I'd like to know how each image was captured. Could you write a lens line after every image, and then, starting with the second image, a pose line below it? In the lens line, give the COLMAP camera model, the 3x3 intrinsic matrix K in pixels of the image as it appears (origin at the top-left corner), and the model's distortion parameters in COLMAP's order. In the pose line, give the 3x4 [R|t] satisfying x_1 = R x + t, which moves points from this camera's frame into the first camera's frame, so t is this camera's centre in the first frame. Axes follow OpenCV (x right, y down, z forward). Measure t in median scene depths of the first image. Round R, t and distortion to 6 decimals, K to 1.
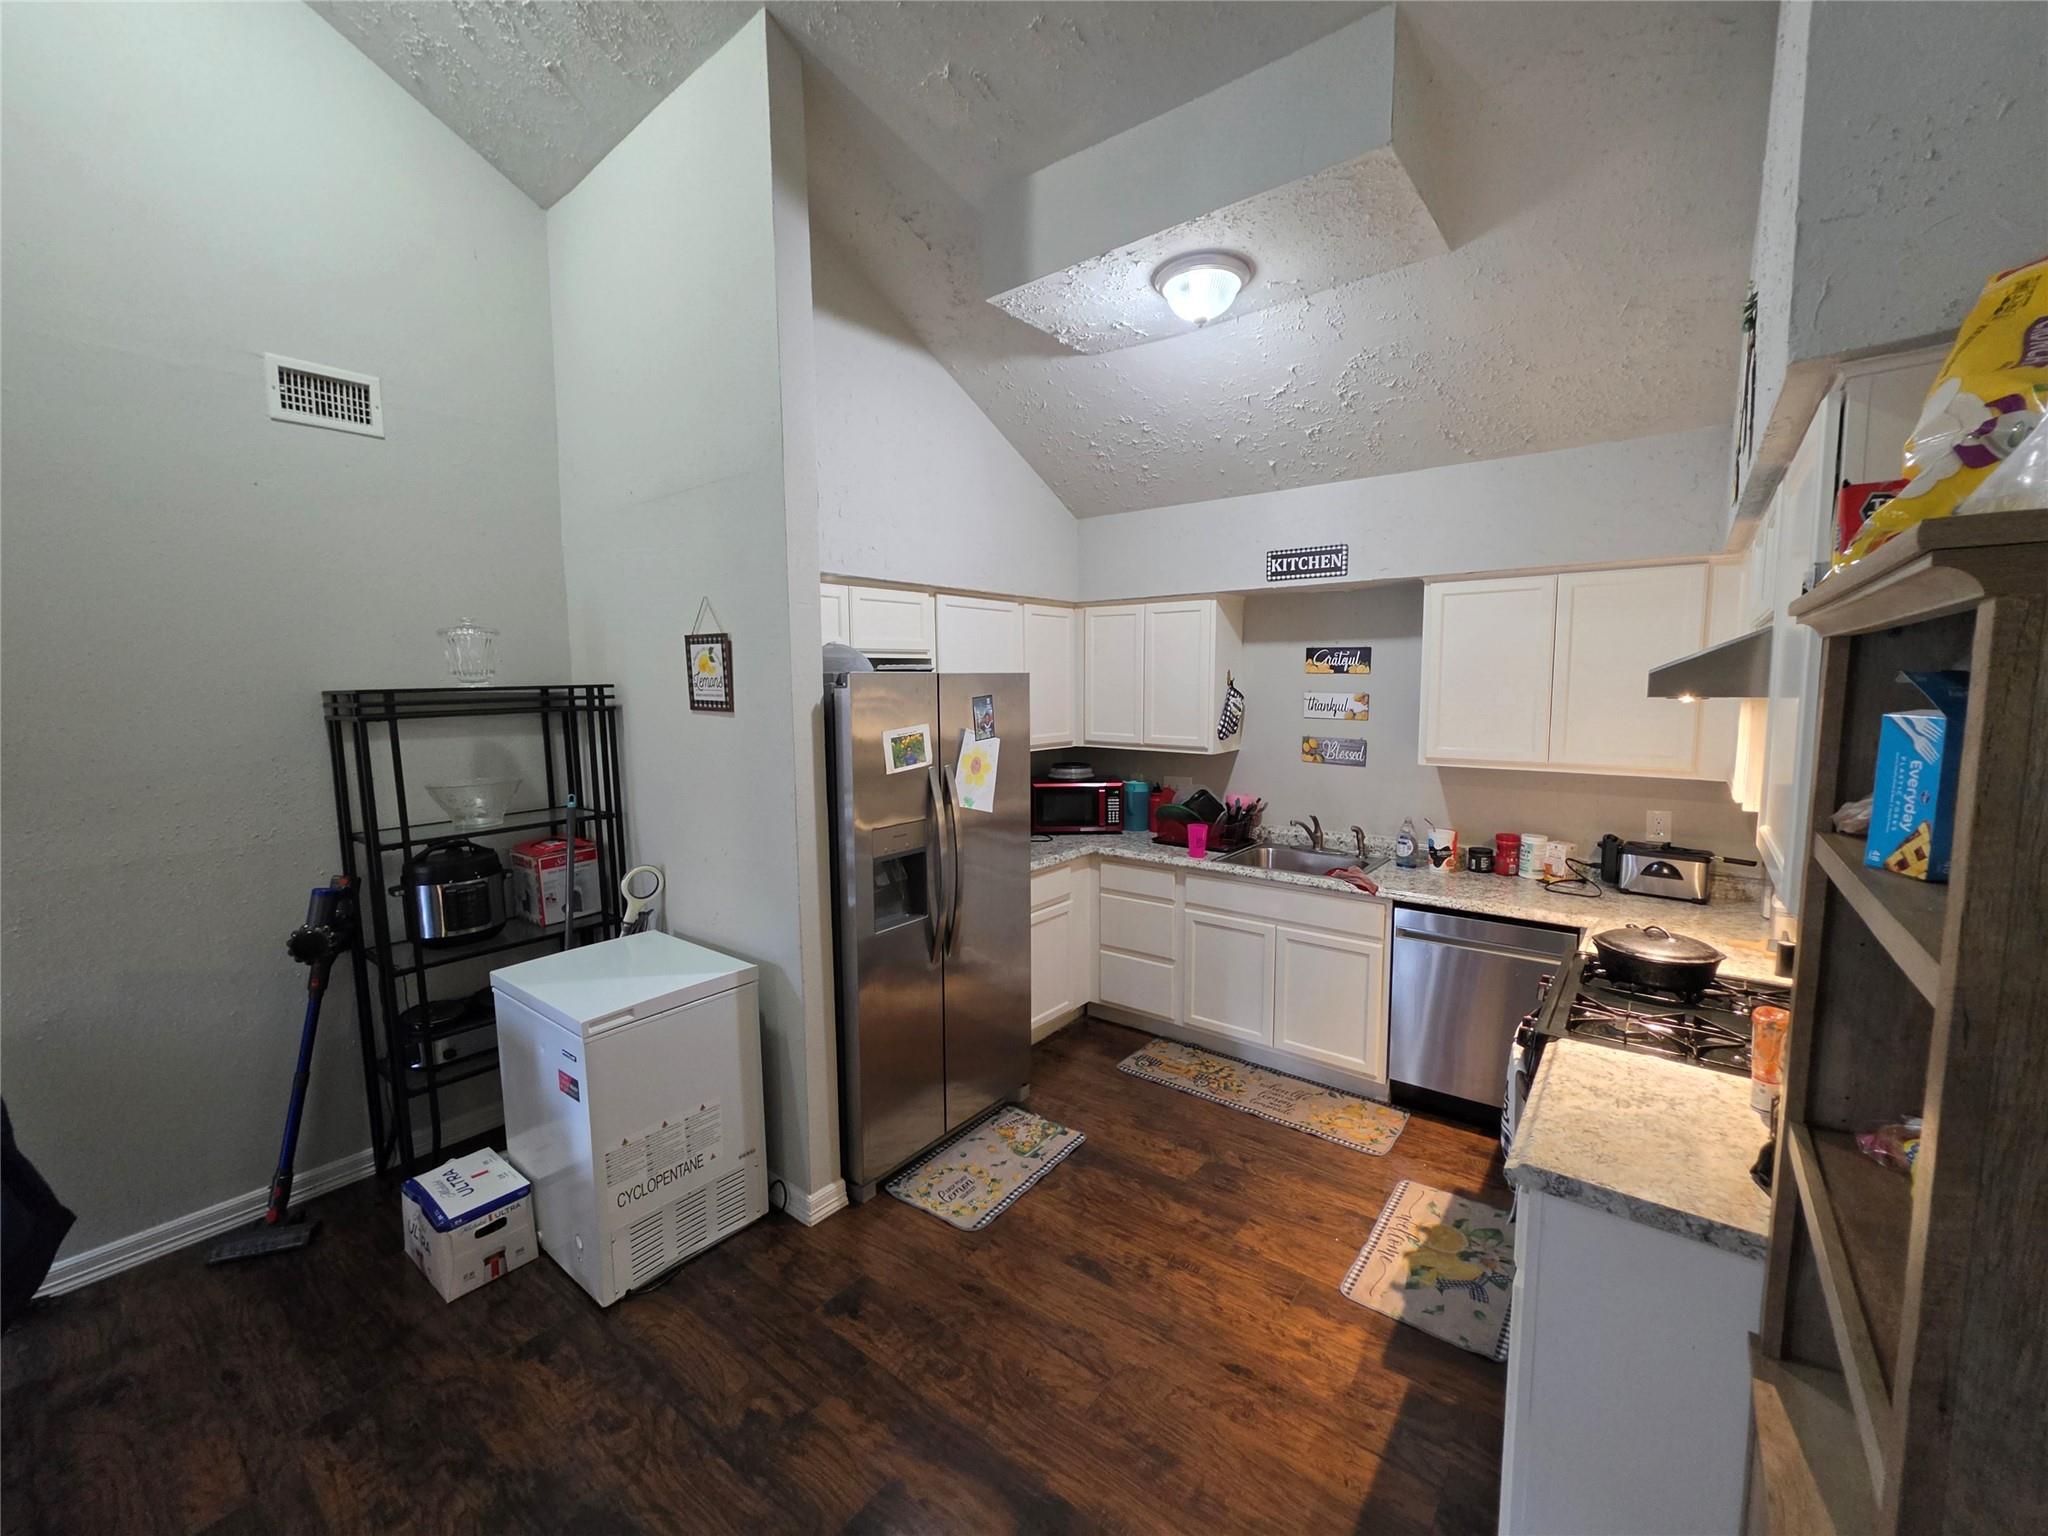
lens RADIAL K [[823.8, 0, 1029.4], [0, 823.8, 763.6], [0, 0, 1]] dist [-0.009780, -0.000095]
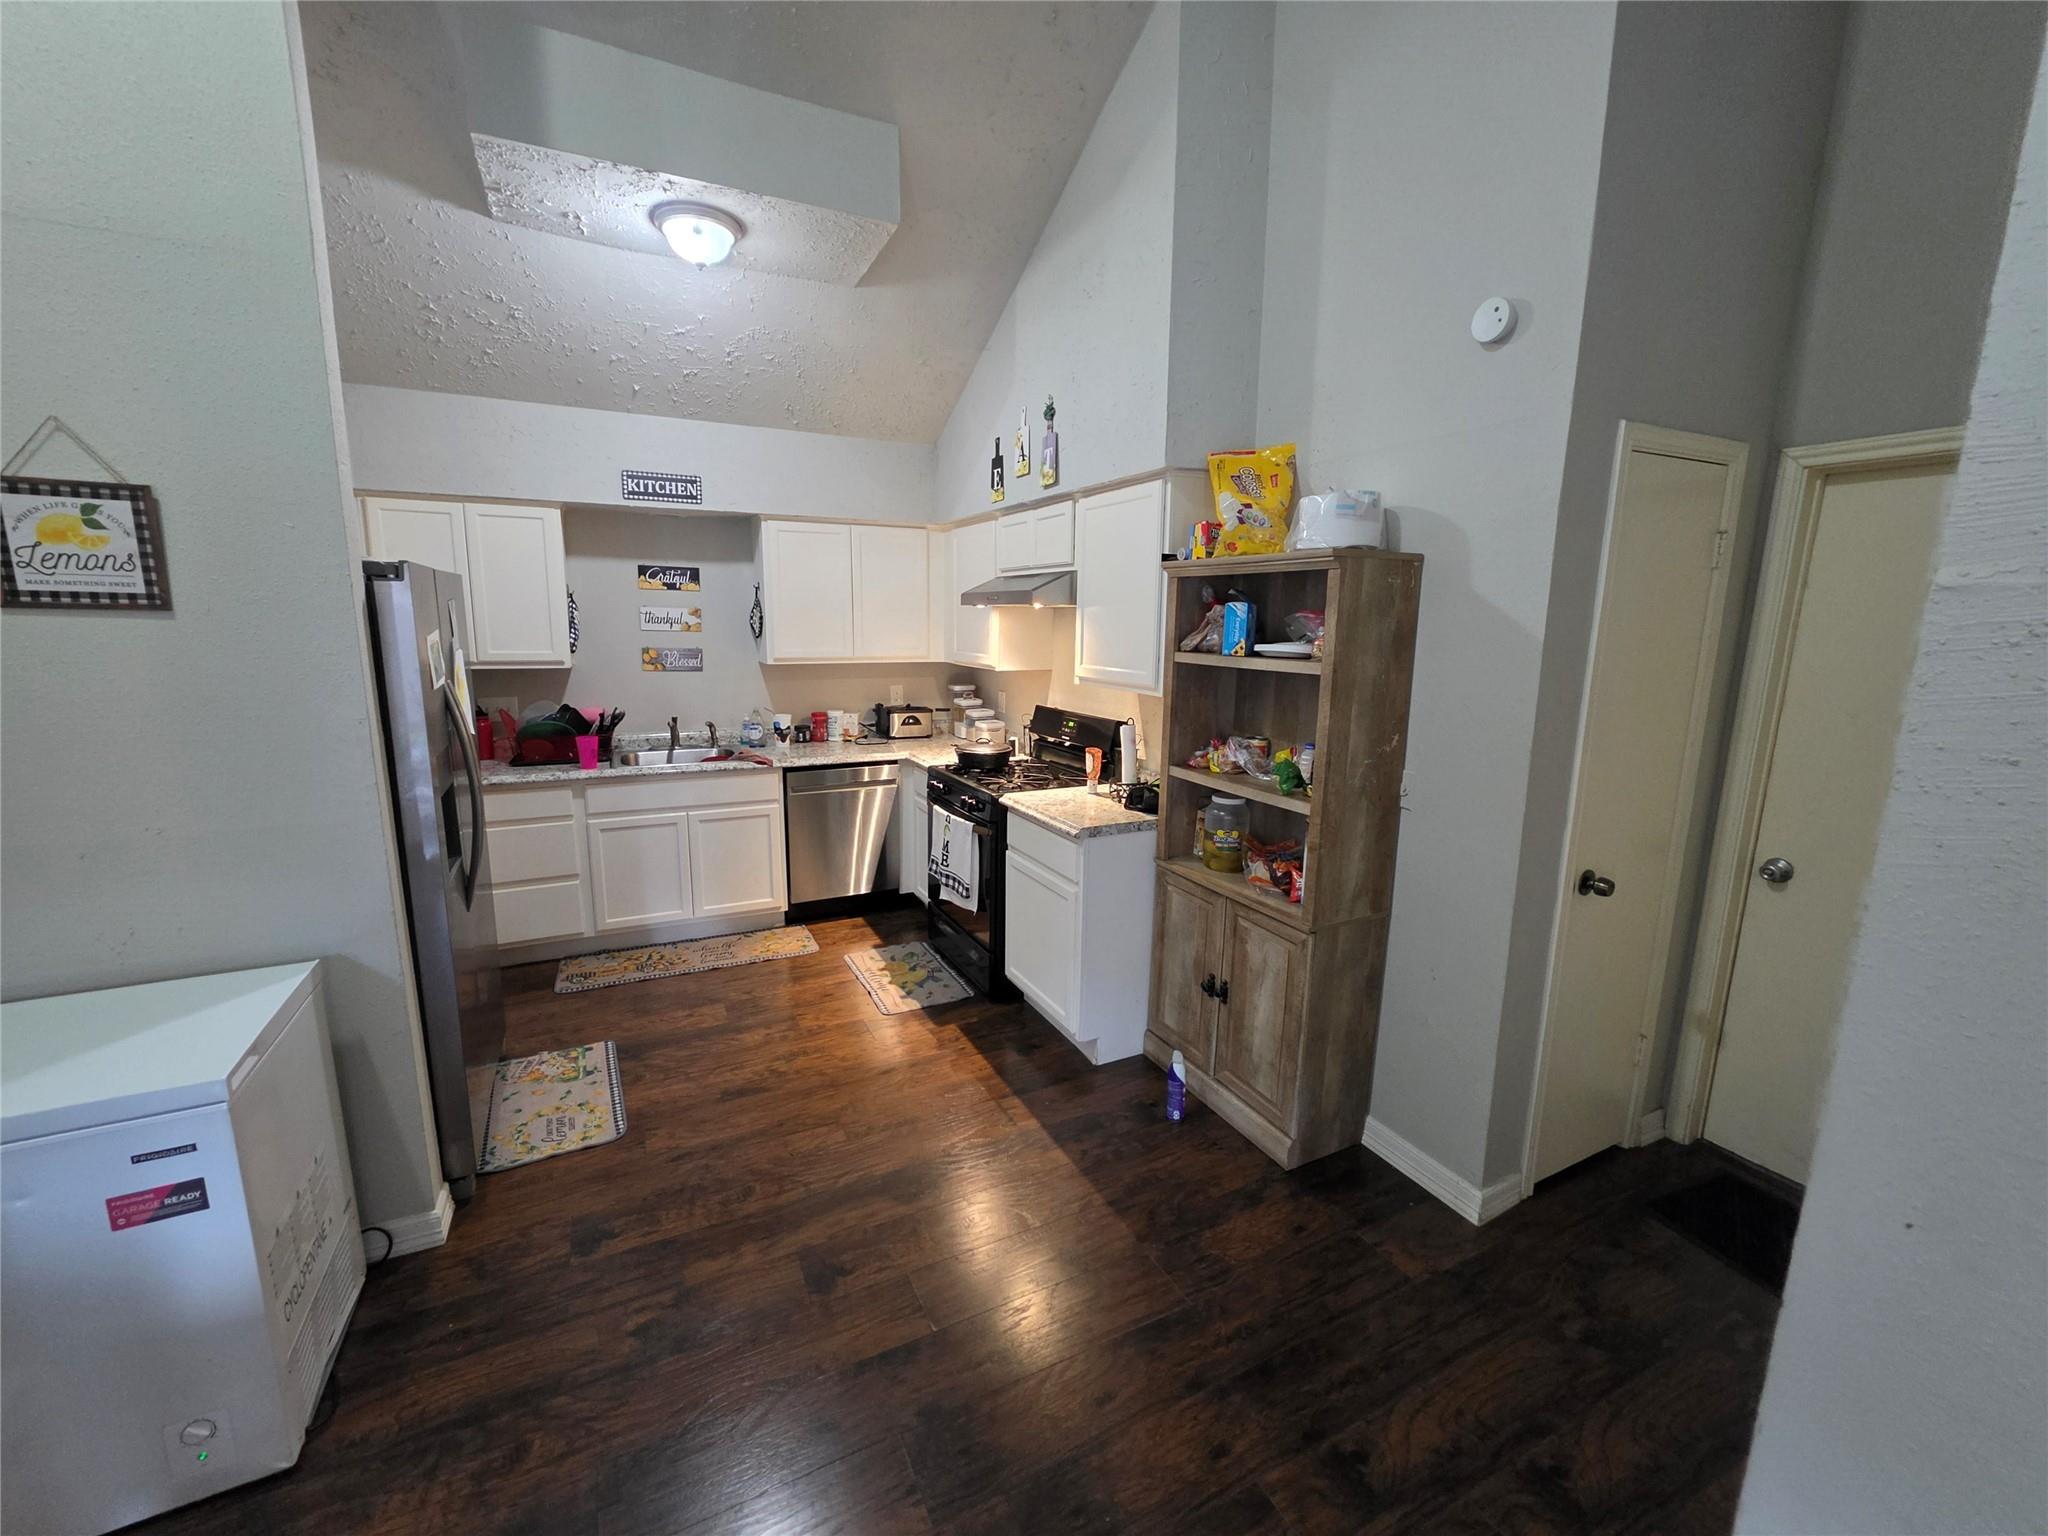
lens RADIAL K [[828.9, 0, 1016.6], [0, 828.9, 762.5], [0, 0, 1]] dist [-0.003338, 0.000551]
pose [[0.435149, -0.146411, 0.888375, -0.619525], [0.074806, 0.989157, 0.126379, 0.021961], [-0.897246, 0.011462, 0.441383, 0.101091]]
